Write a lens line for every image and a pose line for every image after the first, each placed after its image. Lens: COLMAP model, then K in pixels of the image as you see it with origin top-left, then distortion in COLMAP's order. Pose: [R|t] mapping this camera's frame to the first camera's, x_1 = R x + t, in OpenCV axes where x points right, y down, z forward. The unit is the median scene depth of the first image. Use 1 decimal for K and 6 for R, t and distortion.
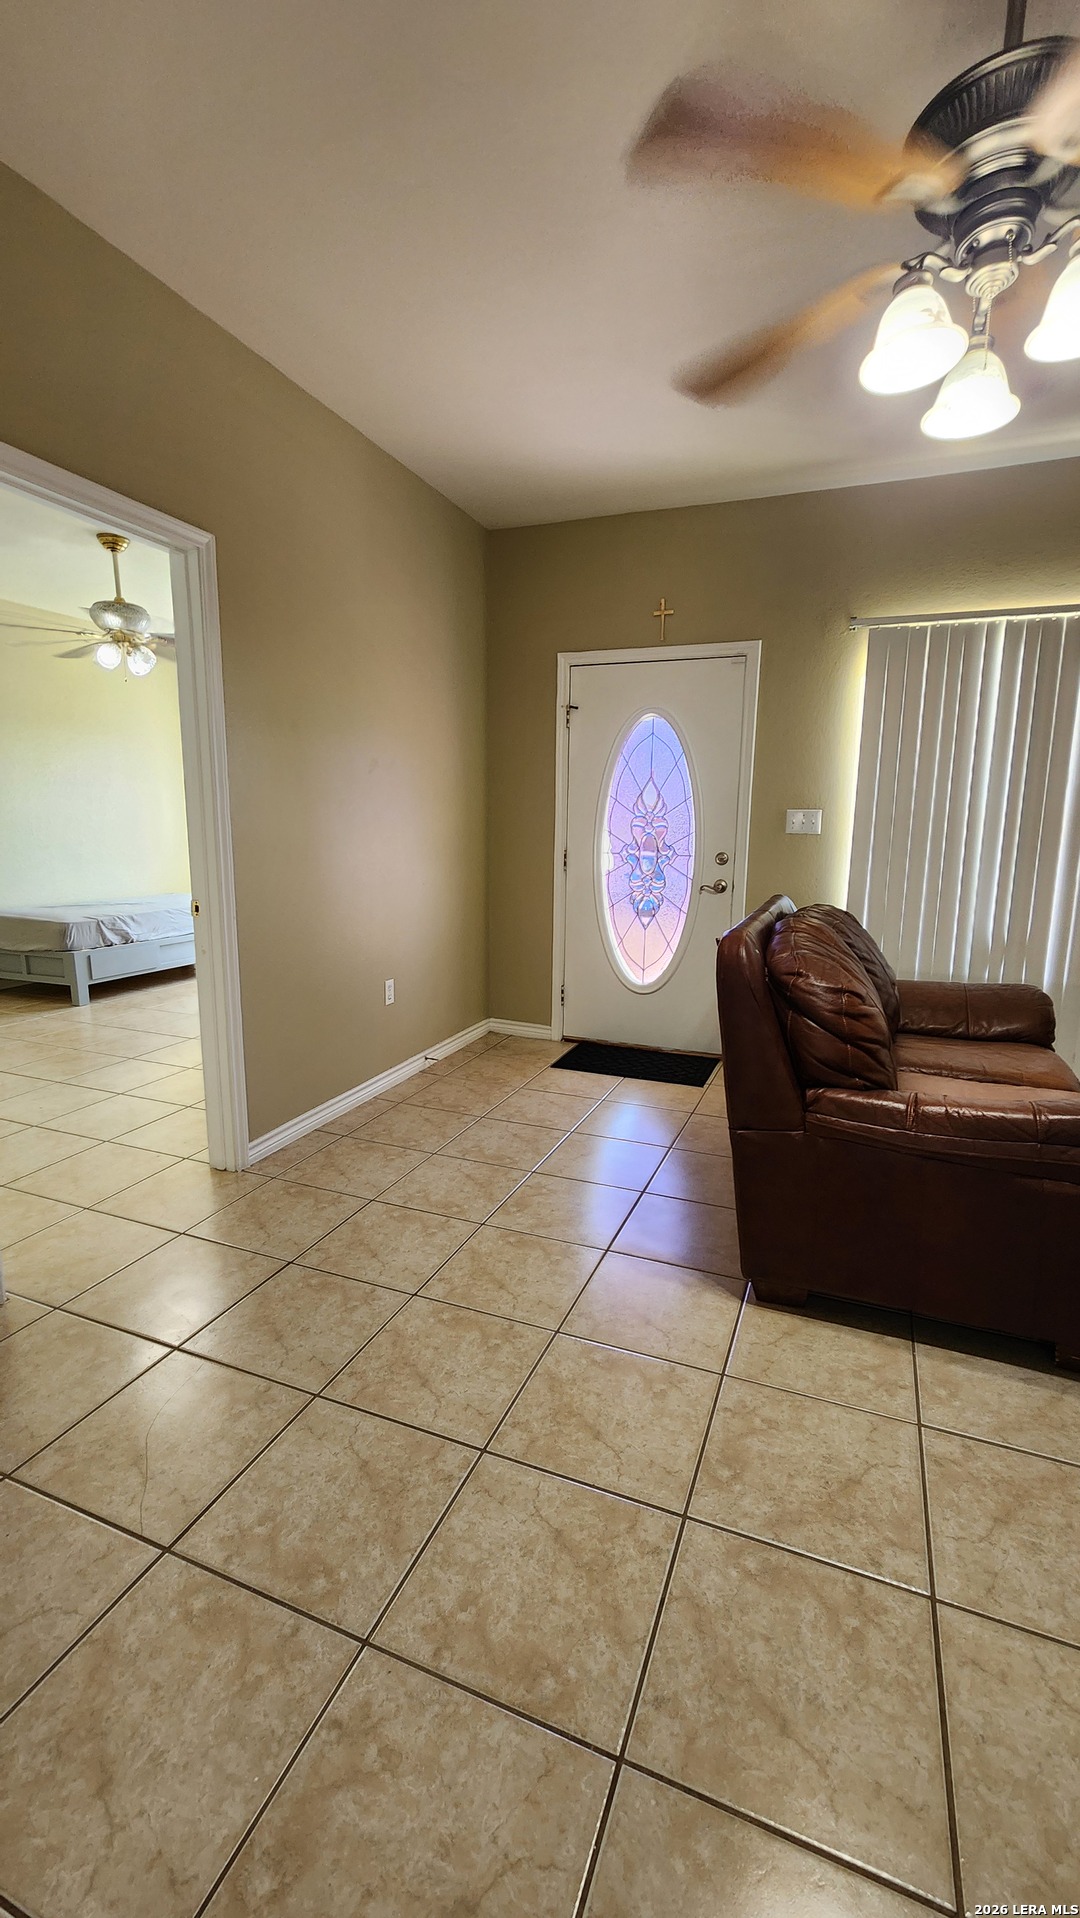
lens RADIAL K [[793.0, 0, 545.4], [0, 793.0, 963.8], [0, 0, 1]] dist [-0.002443, 0.002833]
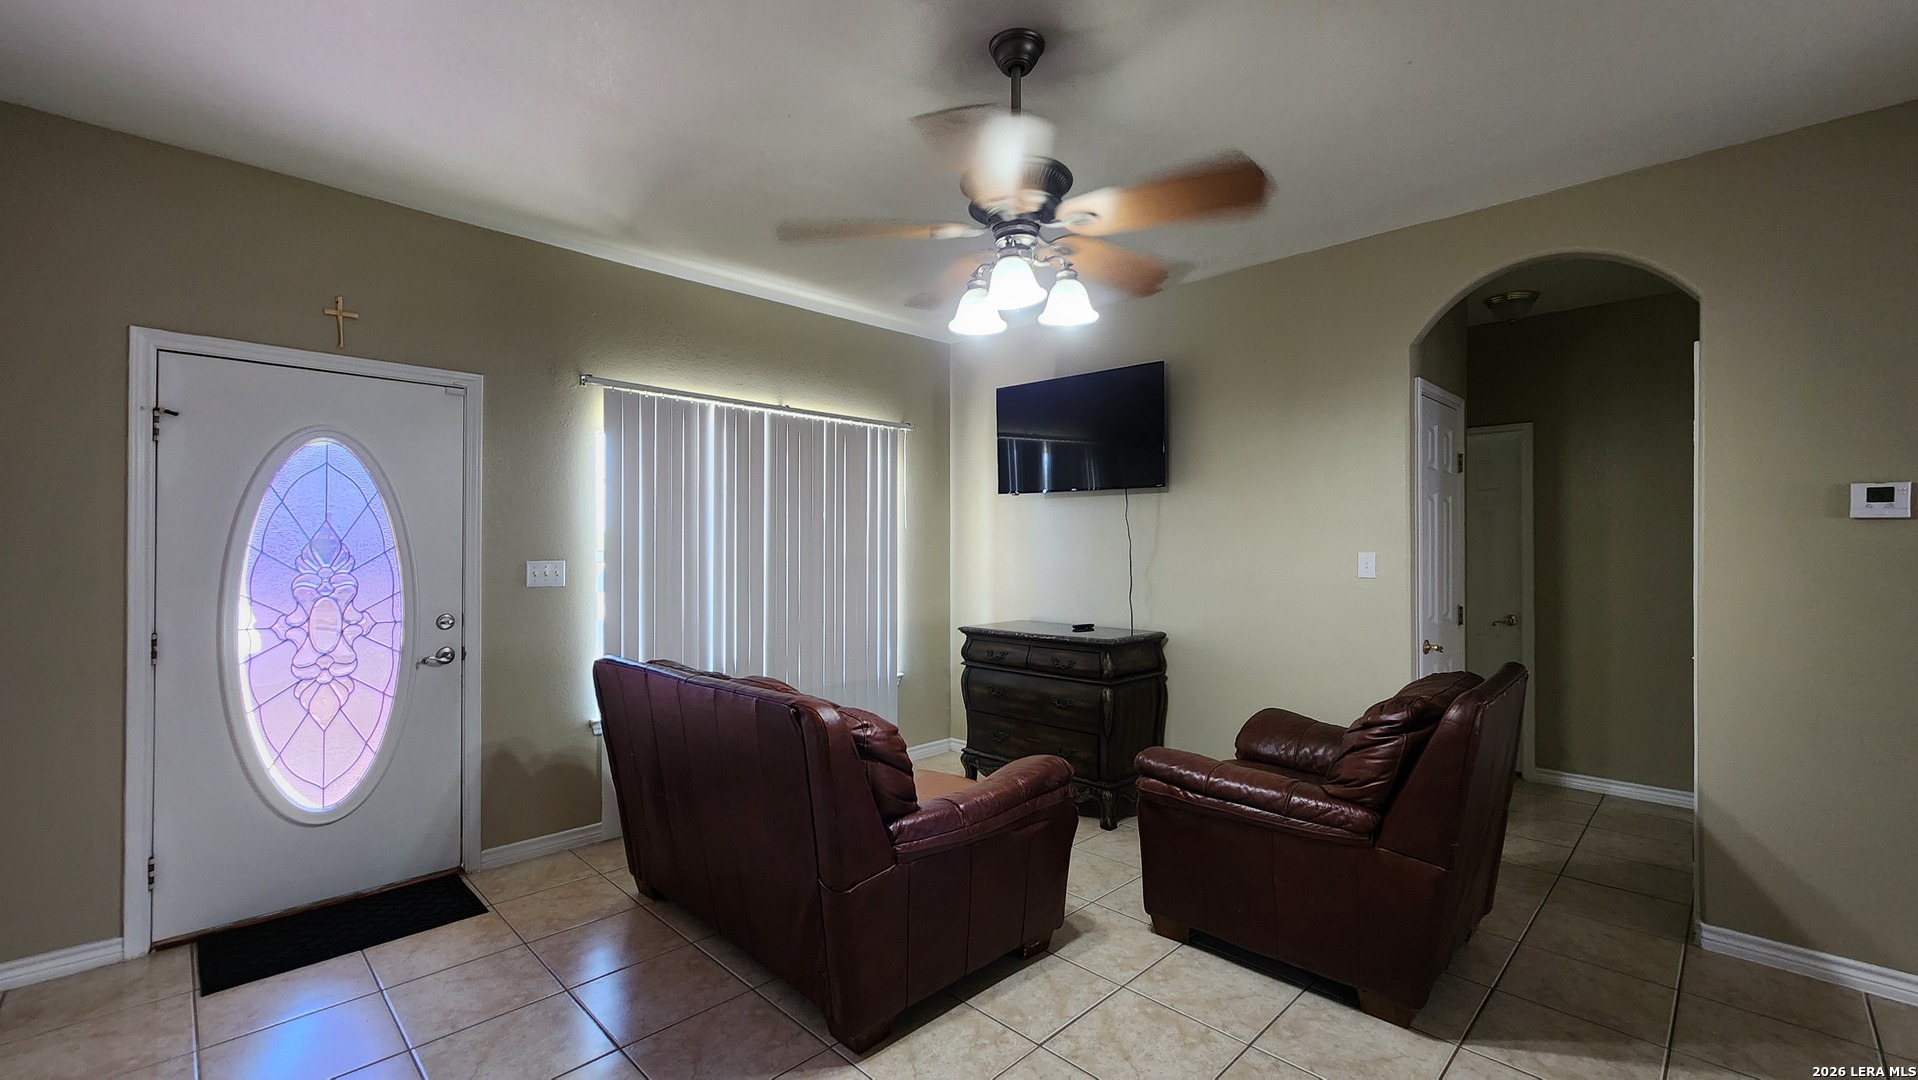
lens RADIAL K [[793.0, 0, 956.4], [0, 793.0, 545.0], [0, 0, 1]] dist [-0.002443, 0.002833]
pose [[0.391826, -0.011934, 0.919962, -0.329148], [0.169635, 0.983710, -0.059489, -0.074515], [-0.904265, 0.179367, 0.387468, 0.200624]]
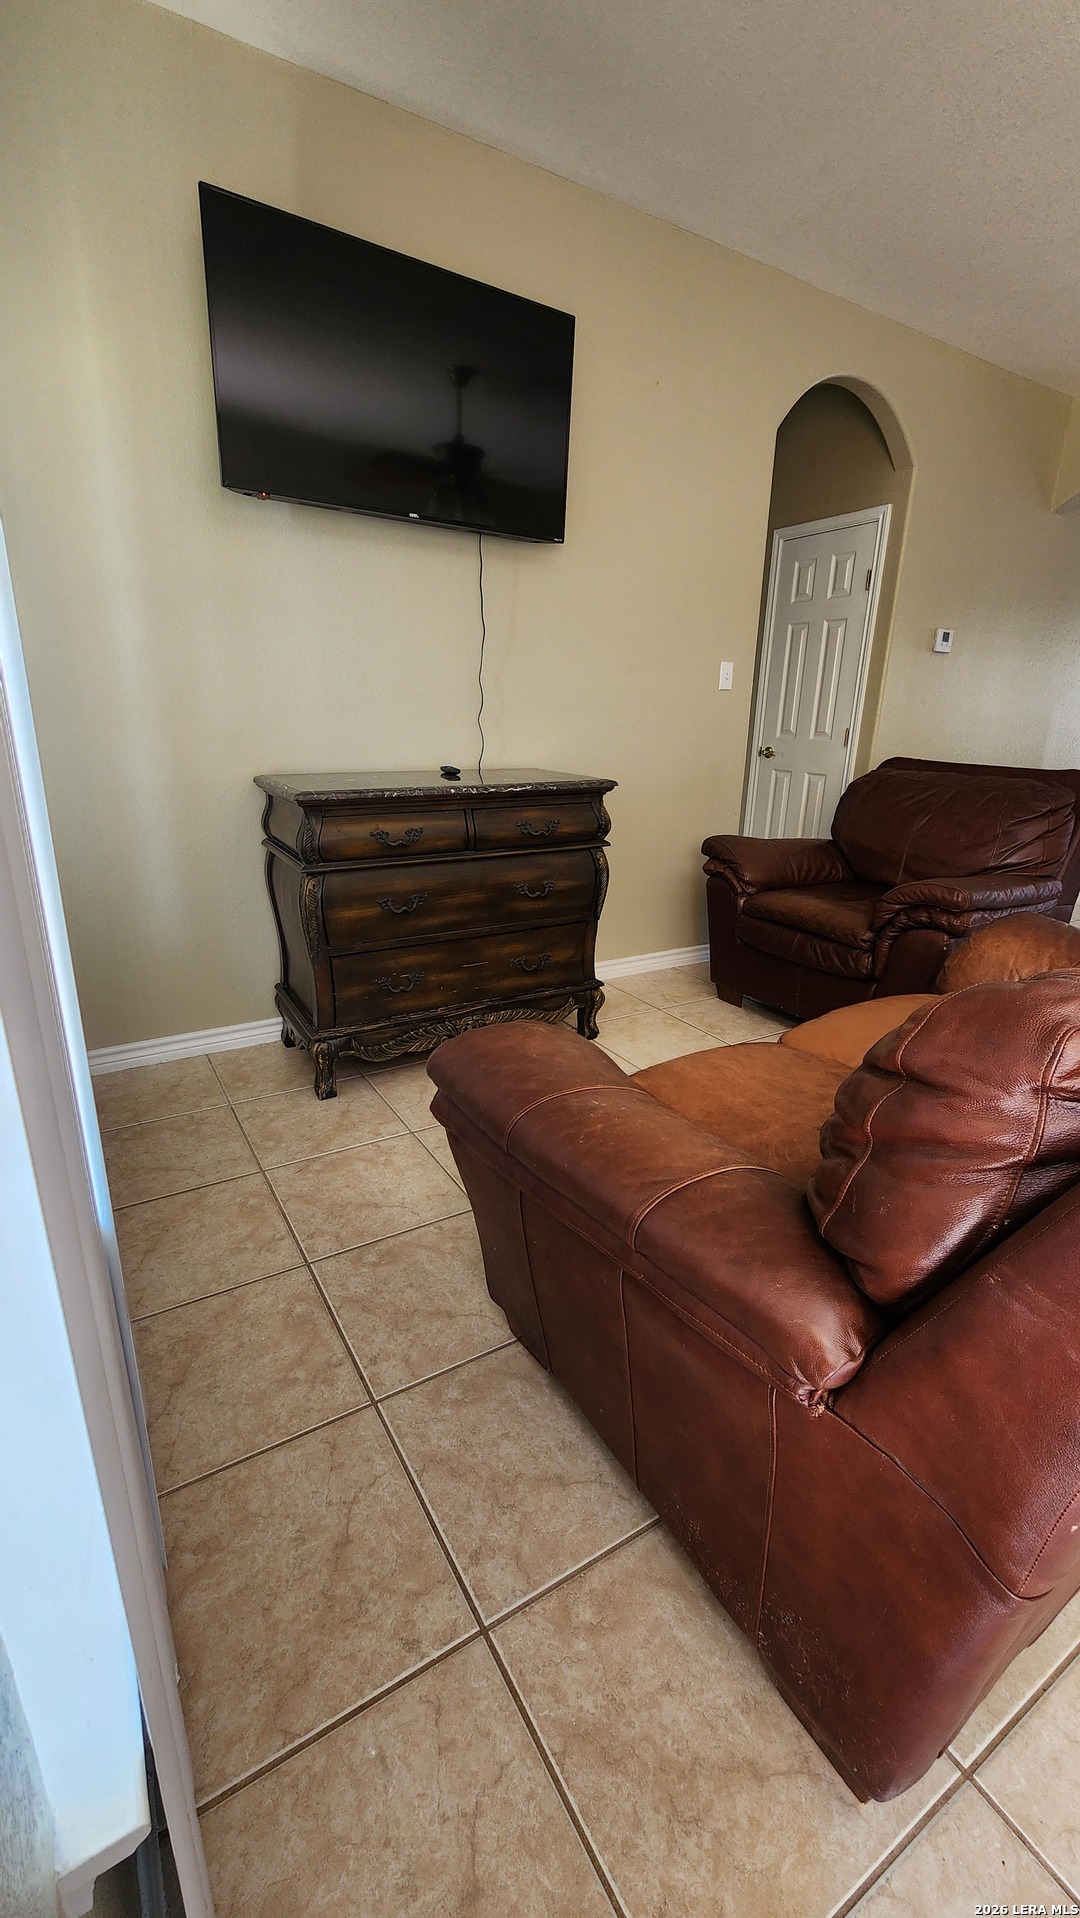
lens RADIAL K [[793.0, 0, 545.0], [0, 793.0, 958.4], [0, 0, 1]] dist [-0.002443, 0.002833]
pose [[-0.801070, -0.214559, 0.558794, 0.277064], [0.072640, 0.891801, 0.446558, -0.153597], [-0.594146, 0.398315, -0.698810, 0.984072]]
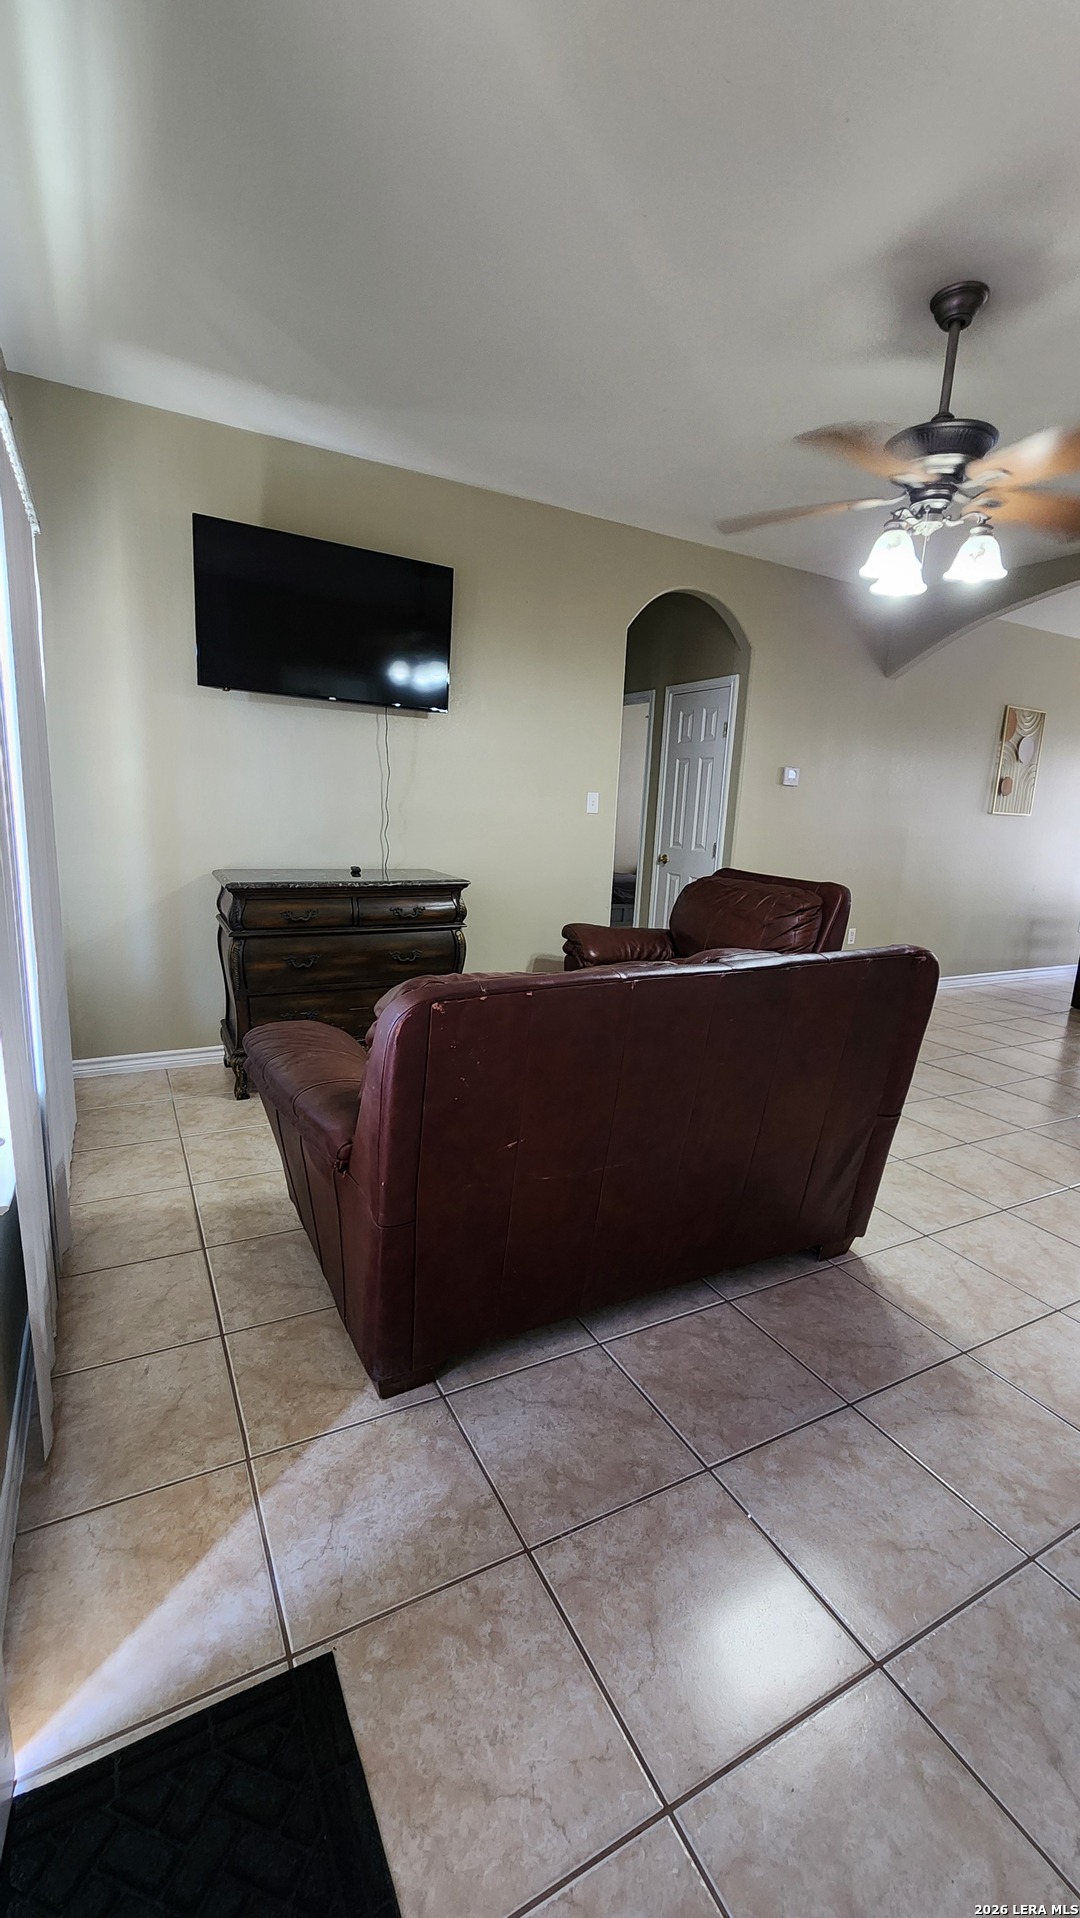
lens RADIAL K [[793.0, 0, 542.8], [0, 793.0, 963.6], [0, 0, 1]] dist [-0.002443, 0.002833]
pose [[-0.764635, -0.179520, 0.618956, -0.017846], [0.059082, 0.936849, 0.344707, -0.207124], [-0.641750, 0.300144, -0.705741, 1.049294]]
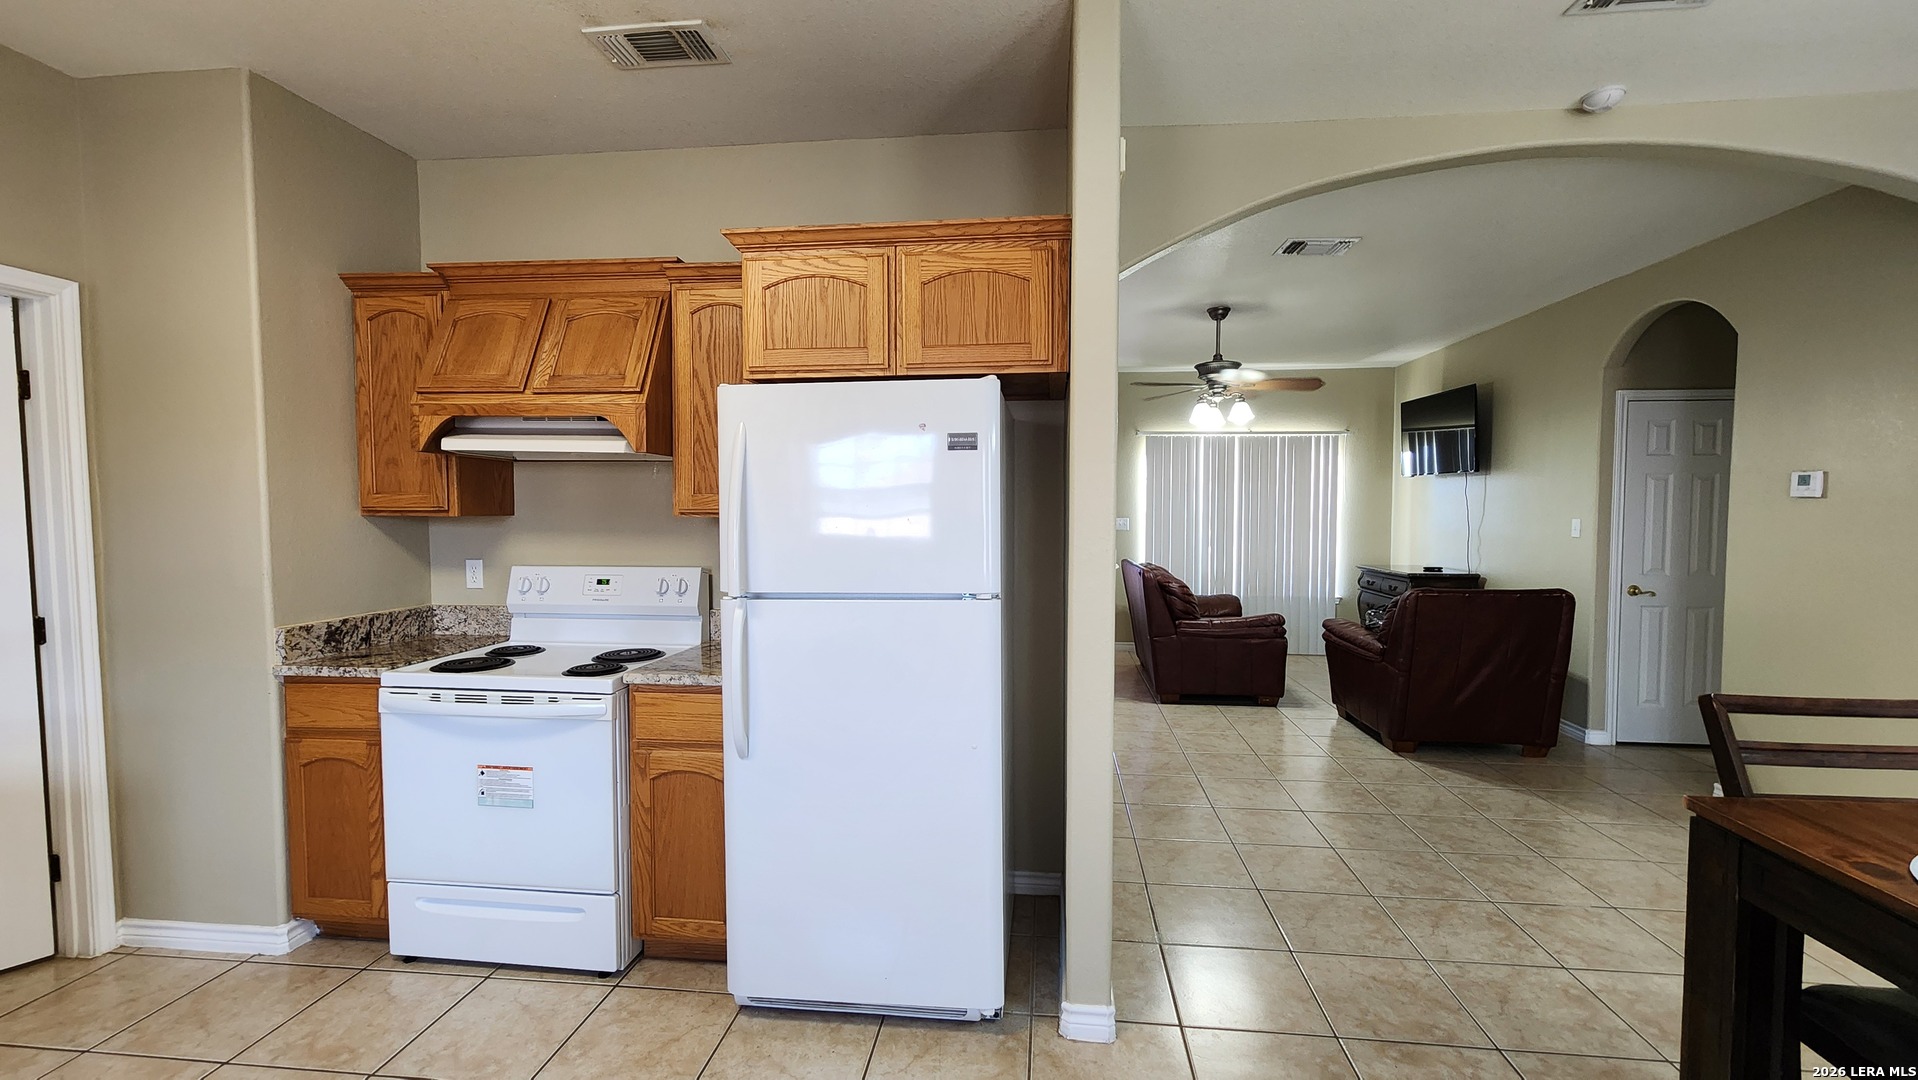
lens RADIAL K [[793.0, 0, 954.0], [0, 793.0, 538.4], [0, 0, 1]] dist [-0.002443, 0.002833]
pose [[0.965277, -0.021612, 0.260332, -0.598884], [0.057449, 0.989736, -0.130852, 0.095786], [-0.254832, 0.141264, 0.956611, -0.804800]]
